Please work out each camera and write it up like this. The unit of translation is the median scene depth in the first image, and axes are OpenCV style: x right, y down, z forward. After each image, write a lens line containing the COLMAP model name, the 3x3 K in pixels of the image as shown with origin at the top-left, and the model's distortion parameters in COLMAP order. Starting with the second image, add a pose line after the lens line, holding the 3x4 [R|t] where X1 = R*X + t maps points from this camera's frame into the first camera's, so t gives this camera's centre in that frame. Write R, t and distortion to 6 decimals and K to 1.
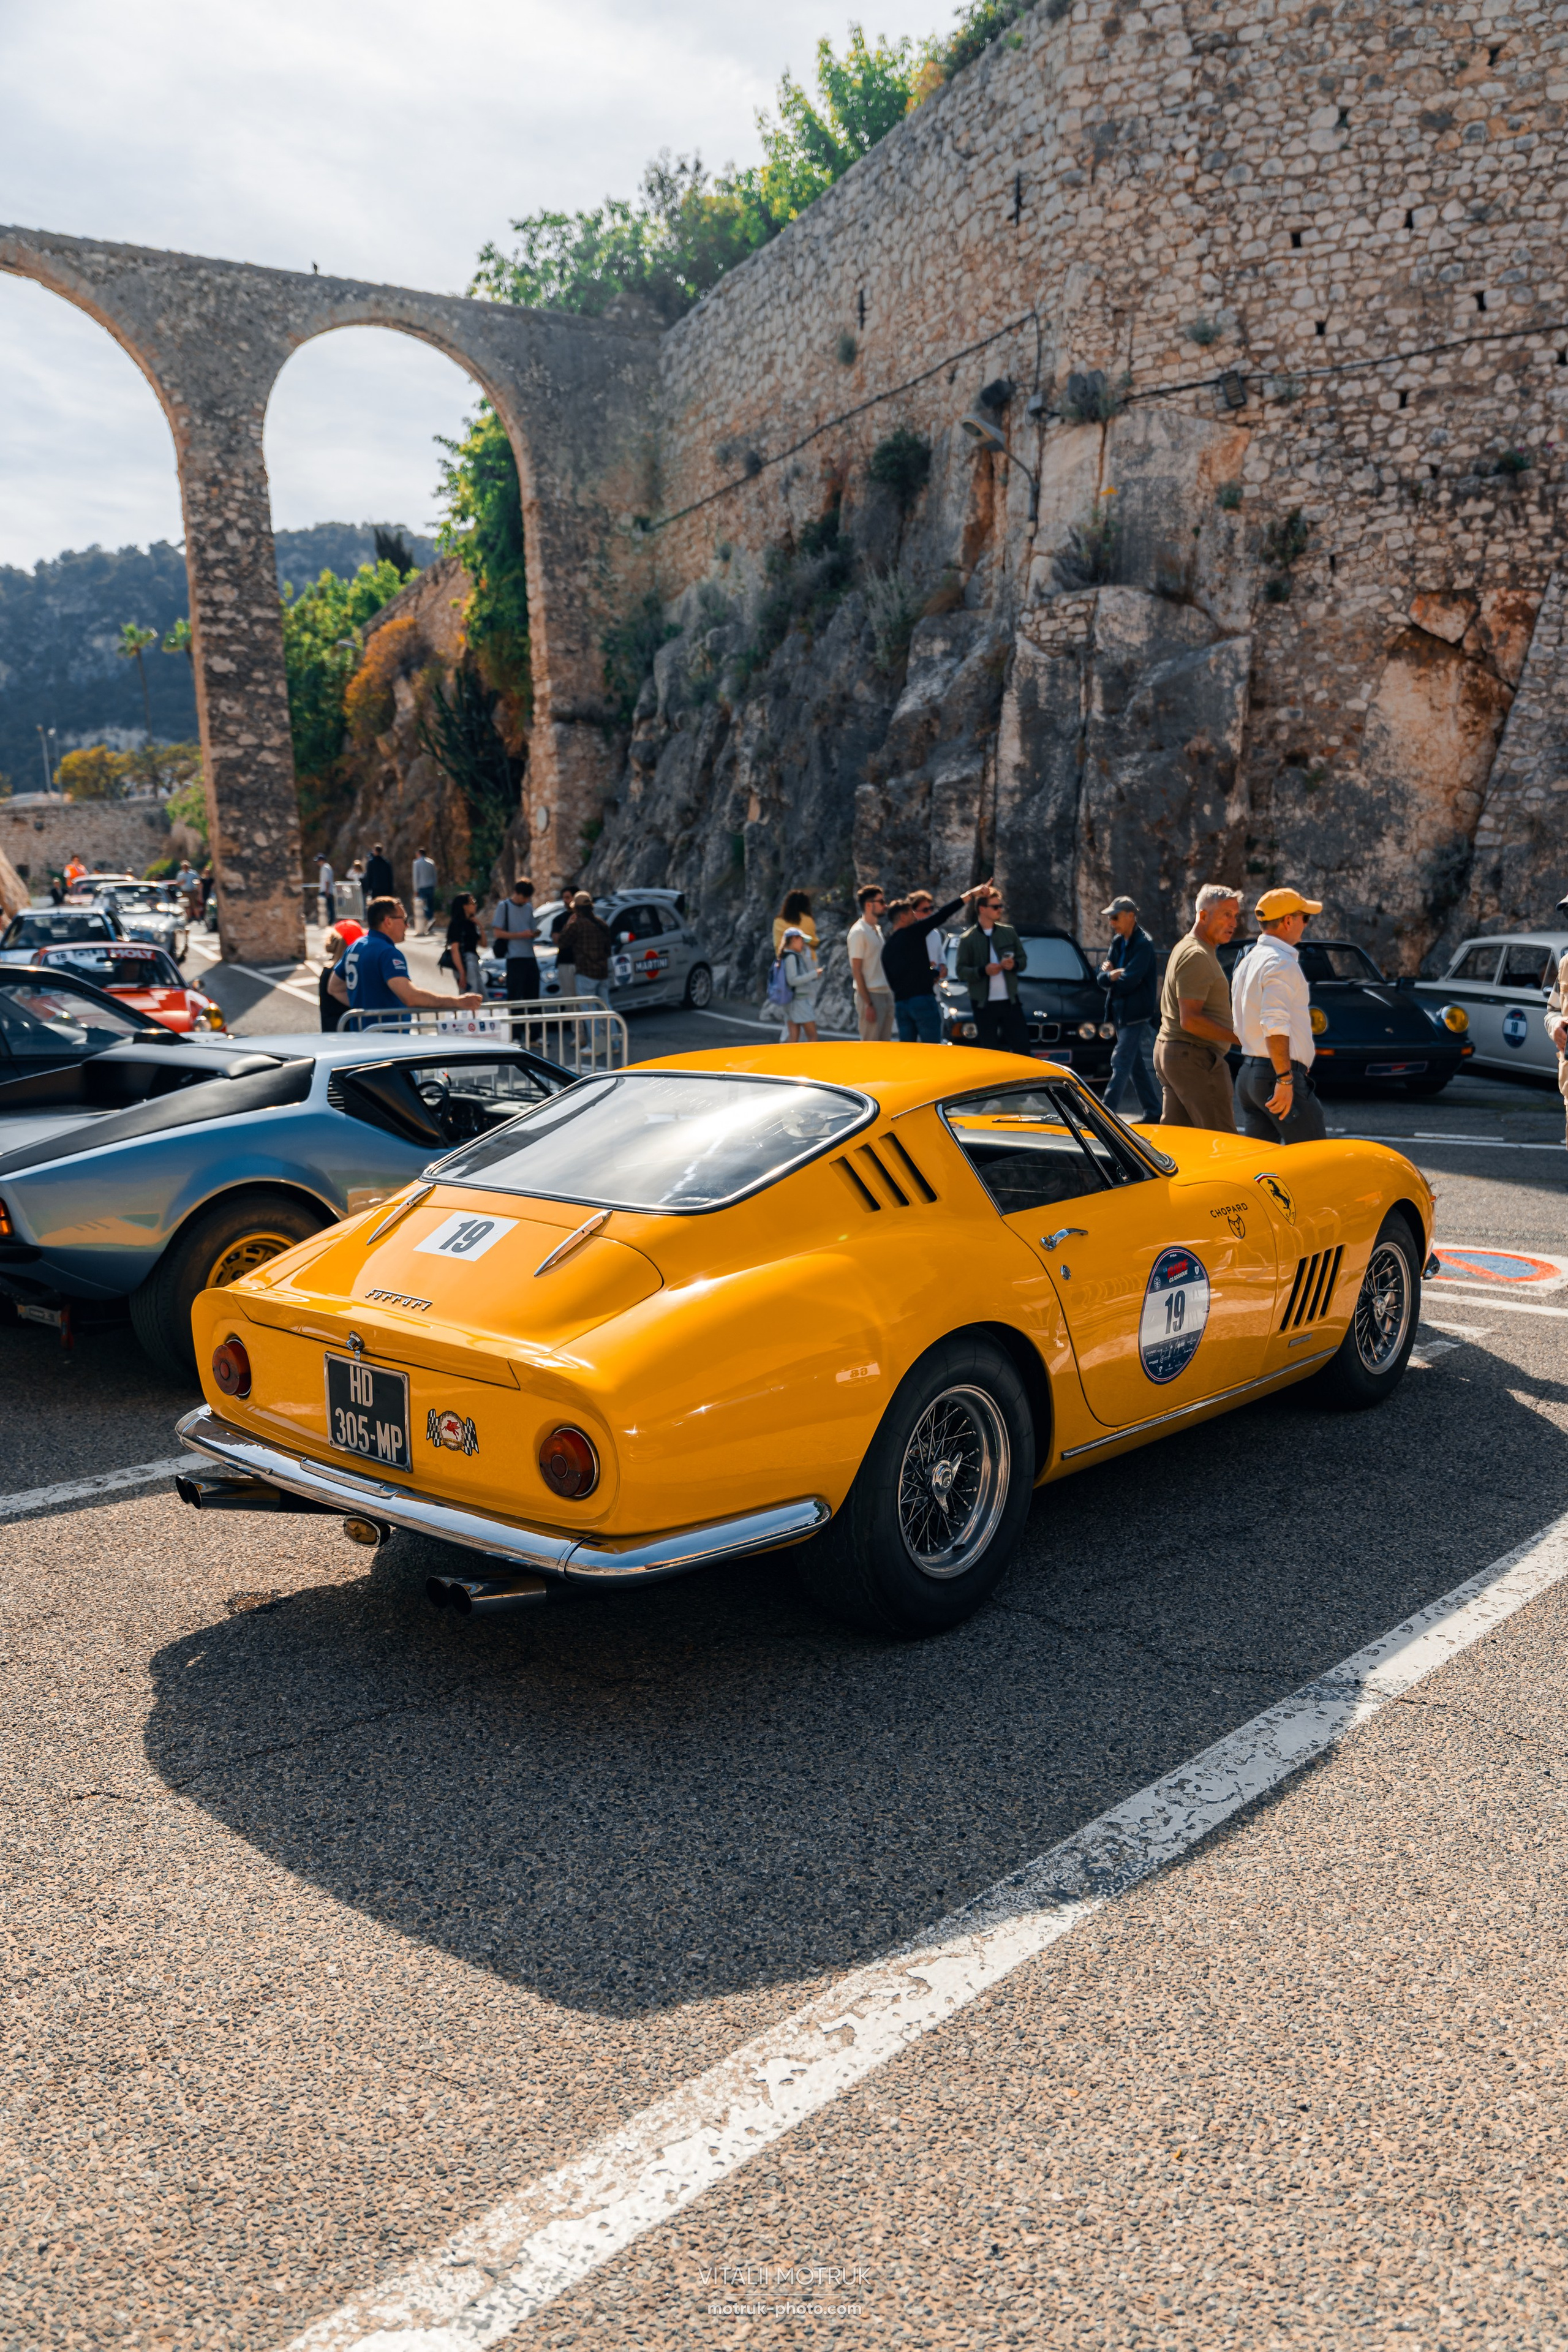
lens RADIAL K [[1737.5, 0, 781.9], [0, 1737.5, 1172.1], [0, 0, 1]] dist [0.004511, 0.002810]
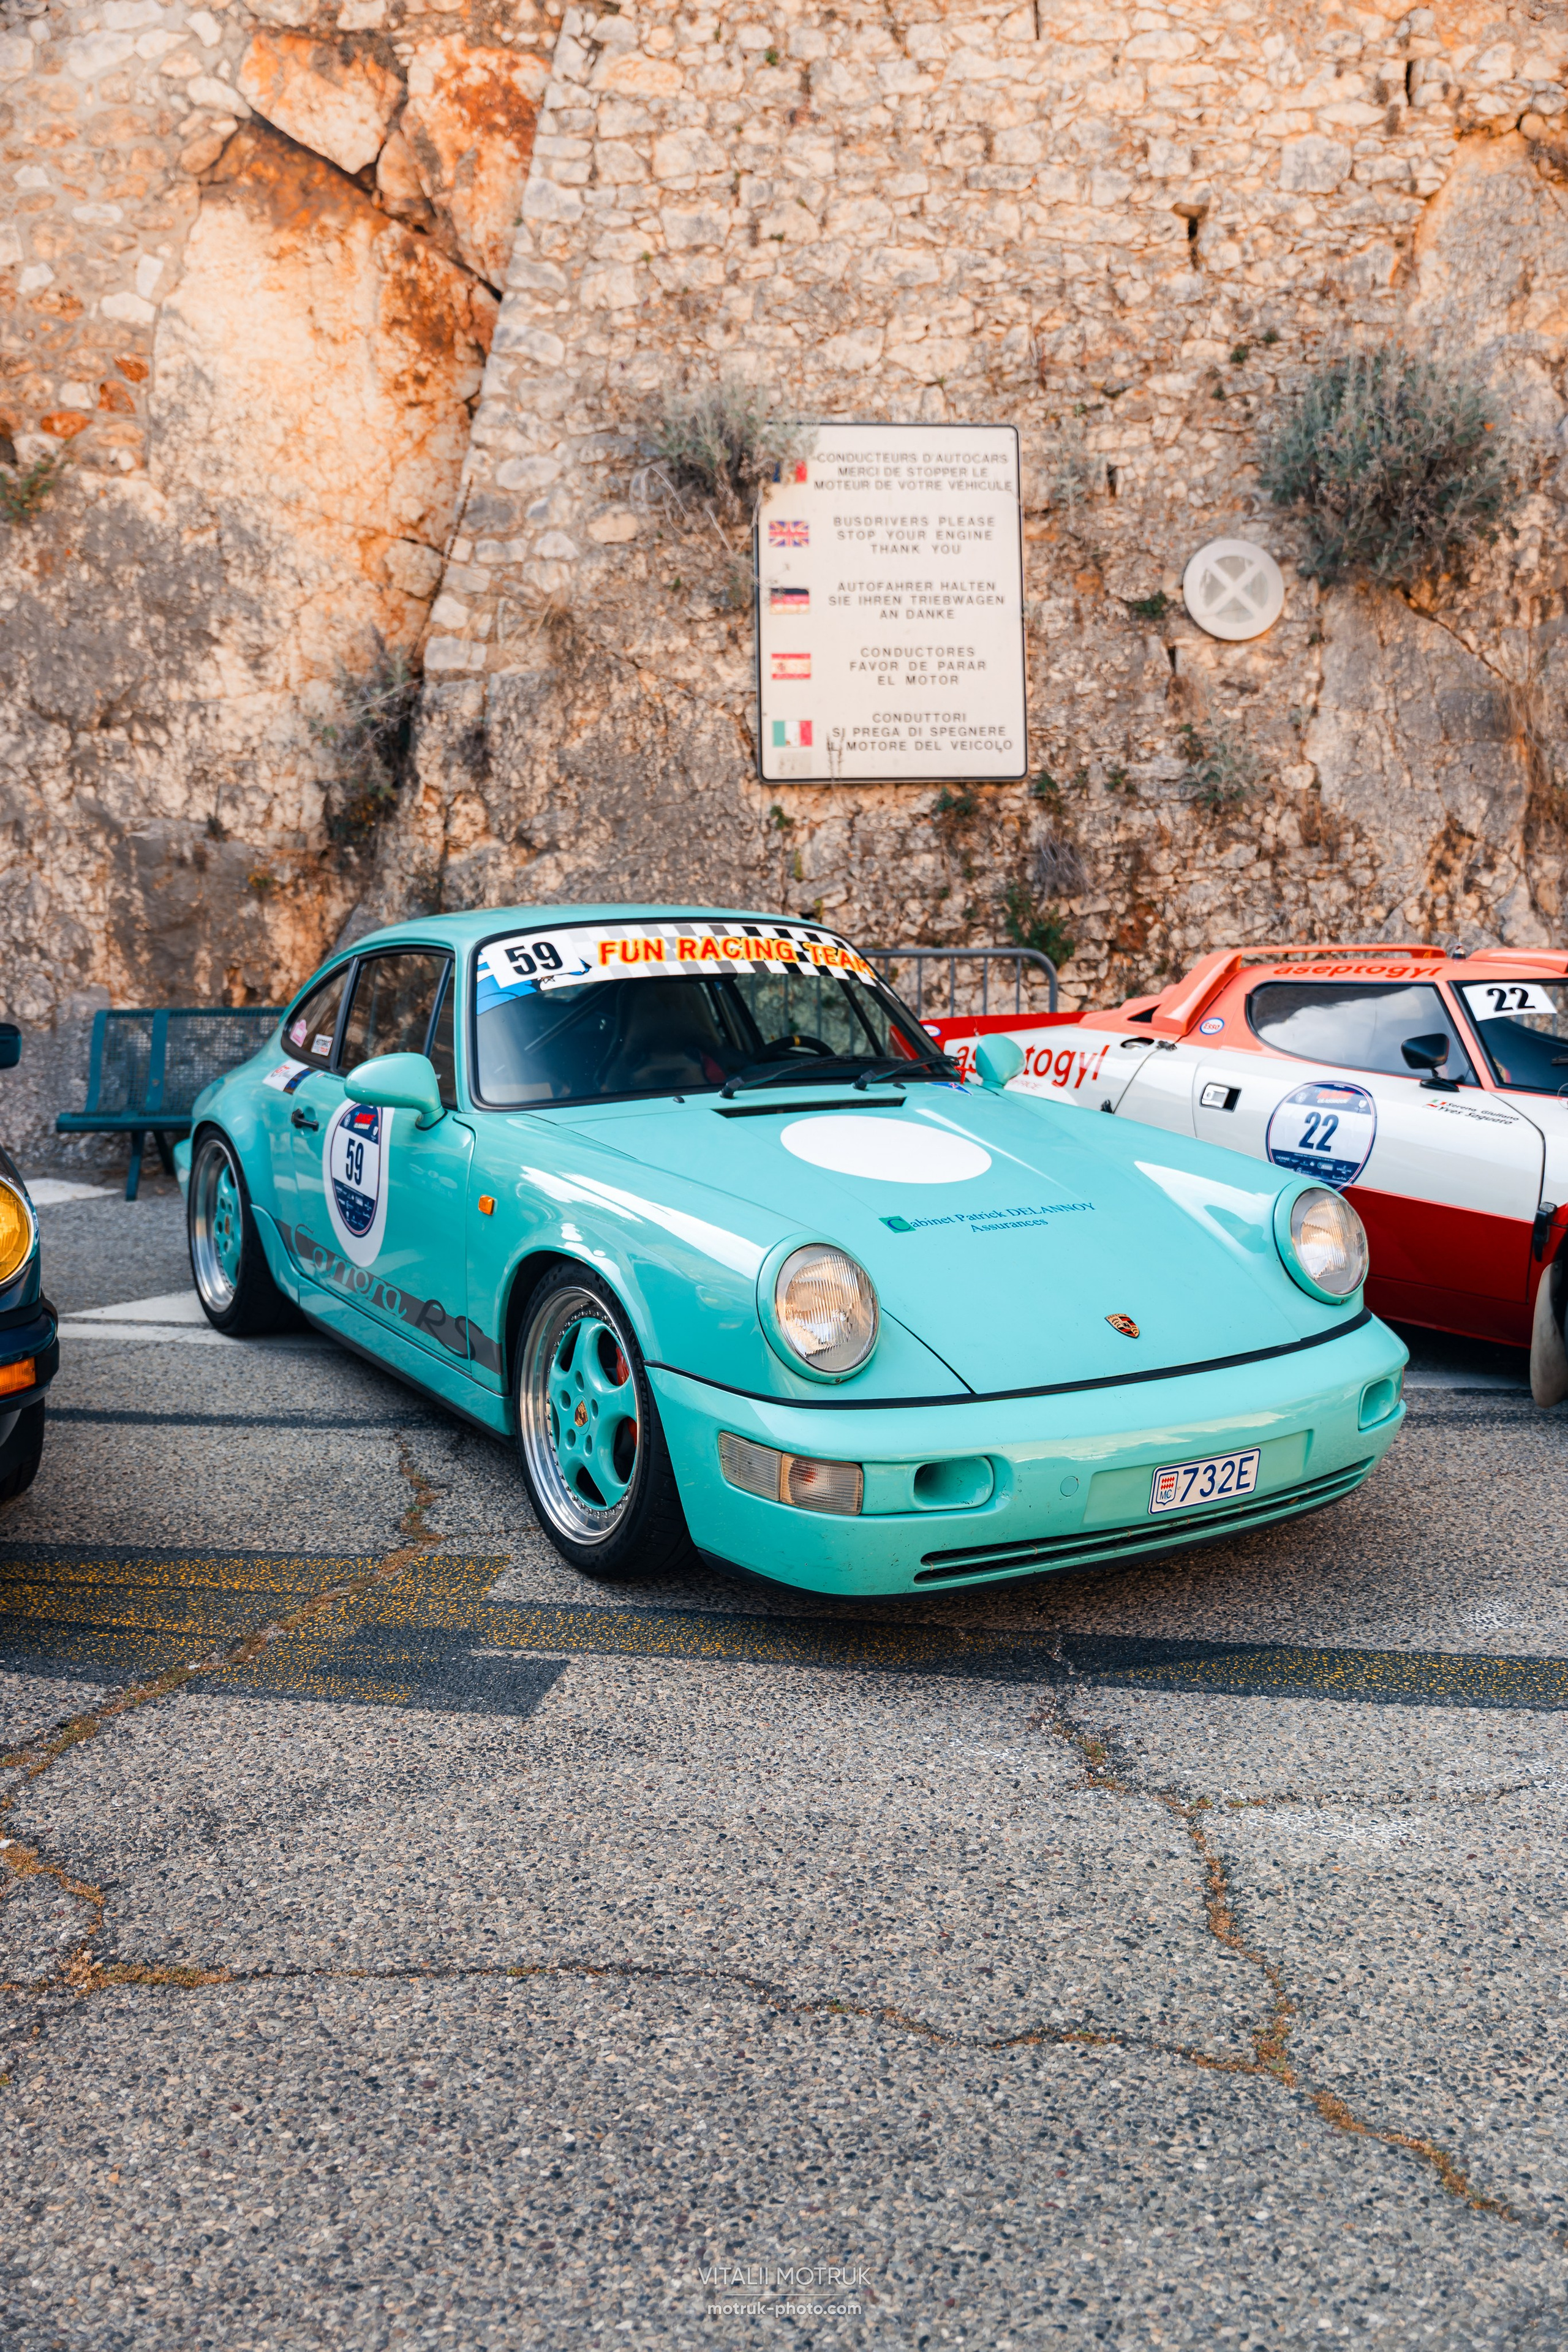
lens RADIAL K [[2013.8, 0, 783.9], [0, 2013.8, 1174.9], [0, 0, 1]] dist [-0.004548, -0.003367]
pose [[0.928023, -0.036667, 0.370715, 0.297730], [0.046564, 0.998757, -0.017779, -0.058974], [-0.369602, 0.033761, 0.928576, 0.538884]]
